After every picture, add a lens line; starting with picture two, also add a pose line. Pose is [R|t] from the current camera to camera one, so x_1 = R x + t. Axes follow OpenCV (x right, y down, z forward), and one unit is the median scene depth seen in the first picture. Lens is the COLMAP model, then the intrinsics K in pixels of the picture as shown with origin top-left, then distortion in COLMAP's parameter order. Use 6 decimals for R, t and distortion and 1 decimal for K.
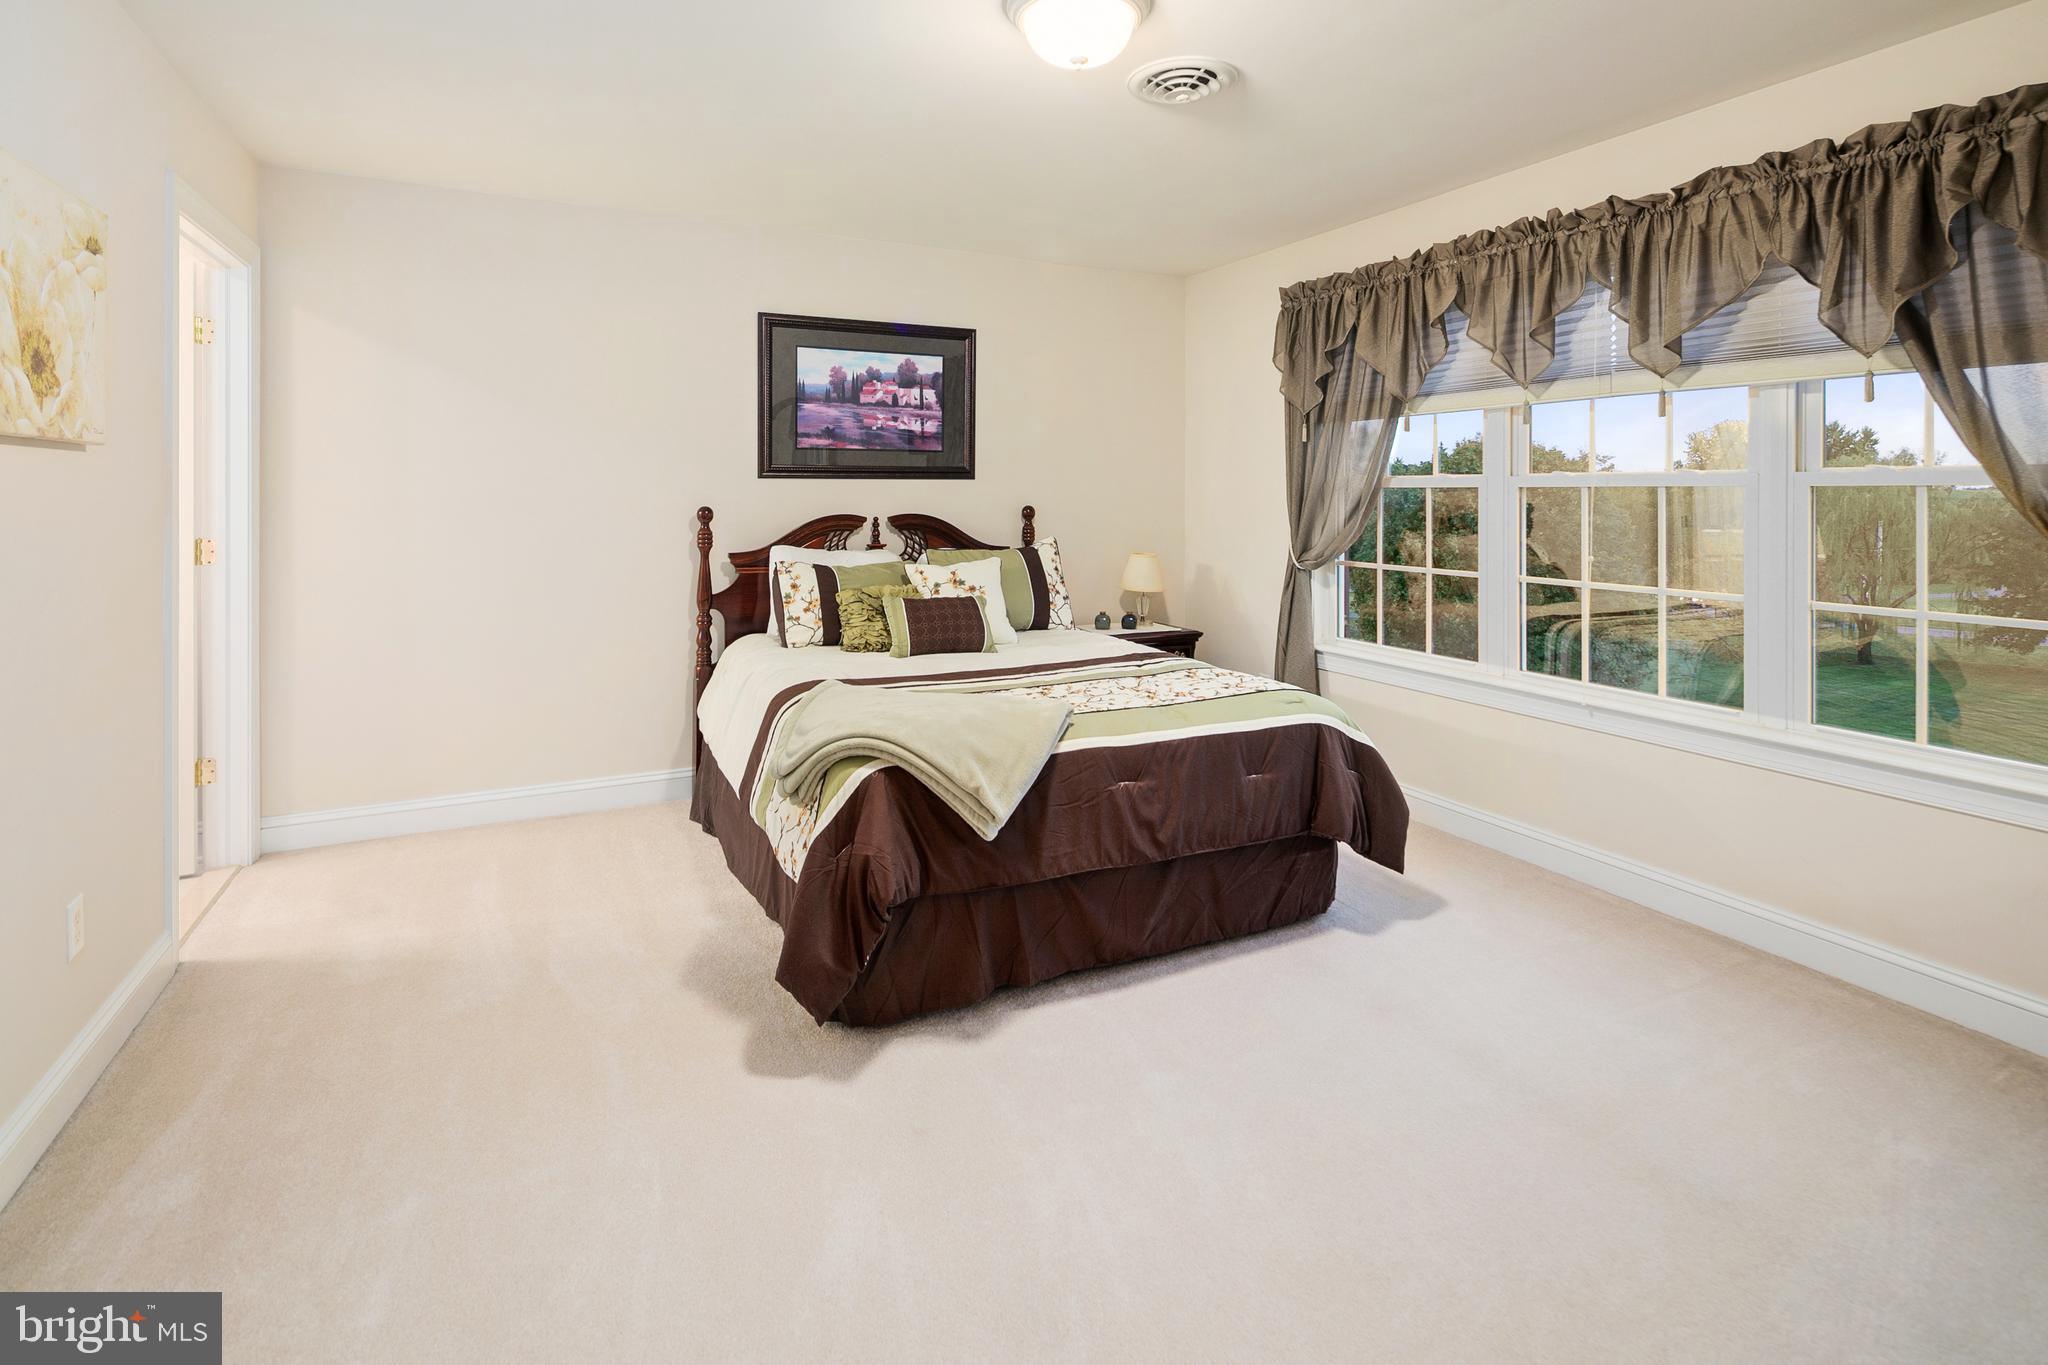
lens RADIAL K [[999.8, 0, 1015.6], [0, 999.8, 485.3], [0, 0, 1]] dist [-0.000071, -0.001148]
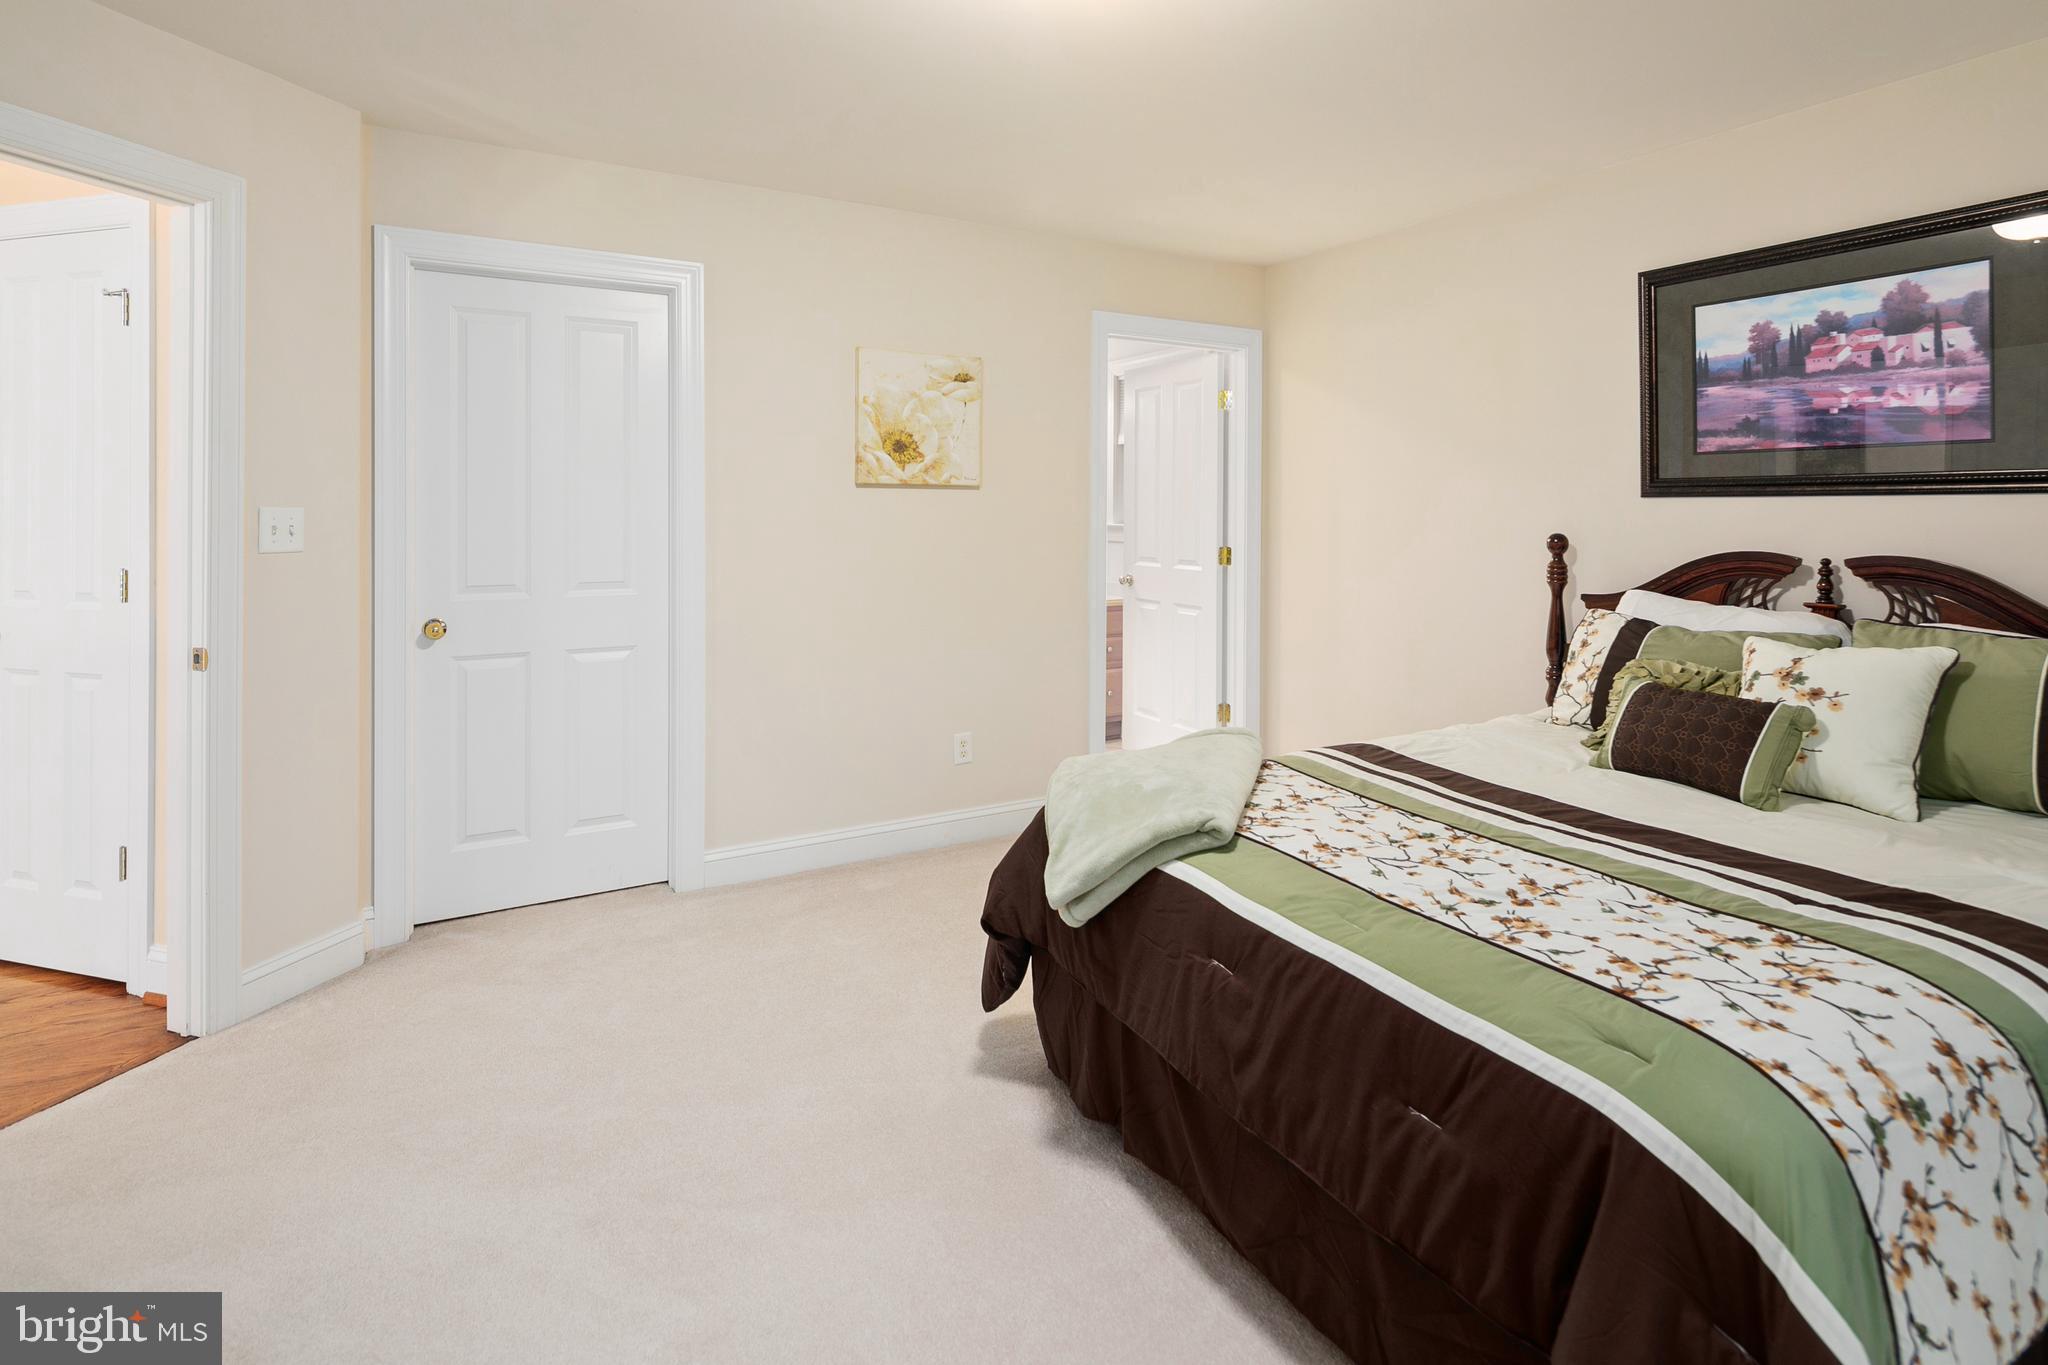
lens RADIAL K [[999.8, 0, 1015.6], [0, 999.8, 485.3], [0, 0, 1]] dist [-0.000071, -0.001148]
pose [[0.047476, -0.026128, -0.998531, 0.439166], [0.000674, 0.999658, -0.026125, 0.002968], [0.998872, 0.000568, 0.047478, 0.484552]]
